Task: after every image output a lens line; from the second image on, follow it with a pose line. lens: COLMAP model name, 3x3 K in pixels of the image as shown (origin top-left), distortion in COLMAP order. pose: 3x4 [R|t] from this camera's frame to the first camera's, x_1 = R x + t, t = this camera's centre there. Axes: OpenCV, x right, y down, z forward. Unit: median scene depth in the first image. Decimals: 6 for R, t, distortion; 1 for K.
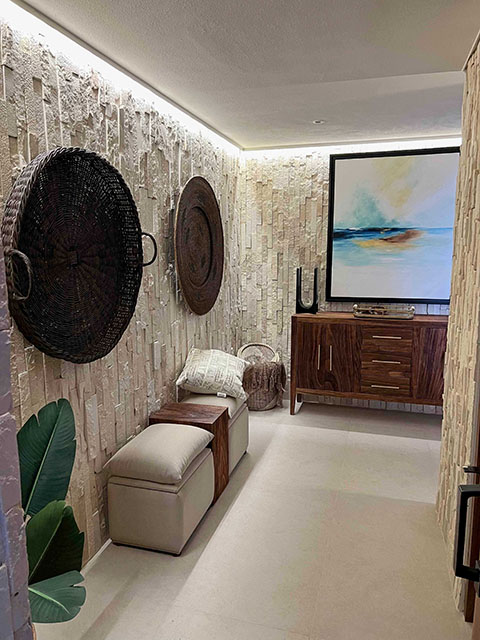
lens RADIAL K [[483.1, 0, 238.4], [0, 483.1, 323.7], [0, 0, 1]] dist [0.062111, -0.059995]
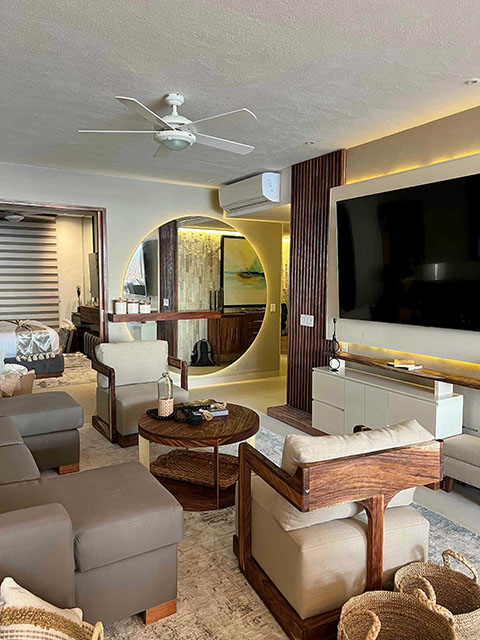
lens RADIAL K [[483.1, 0, 238.7], [0, 483.1, 320.7], [0, 0, 1]] dist [0.062111, -0.059995]
pose [[0.677693, -0.046452, 0.733876, -1.349248], [0.103267, 0.994125, -0.032436, 0.085402], [-0.728058, 0.097767, 0.678508, -0.407704]]
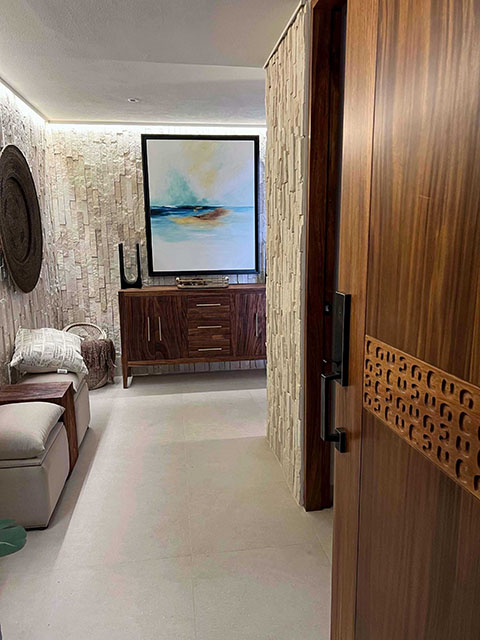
lens RADIAL K [[483.1, 0, 239.9], [0, 483.1, 321.3], [0, 0, 1]] dist [0.062111, -0.059995]
pose [[0.910643, -0.084230, 0.404519, -0.079552], [0.075875, 0.996443, 0.036674, 0.030708], [-0.406169, -0.002704, 0.913794, -0.039440]]
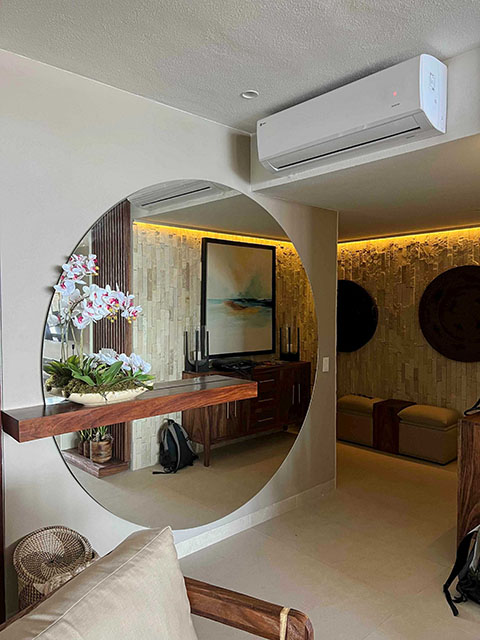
lens RADIAL K [[483.1, 0, 242.0], [0, 483.1, 321.4], [0, 0, 1]] dist [0.062111, -0.059995]
pose [[0.511658, -0.017307, 0.859015, -0.853276], [0.132782, 0.989378, -0.059156, -0.063219], [-0.848867, 0.144330, 0.508521, 0.366102]]
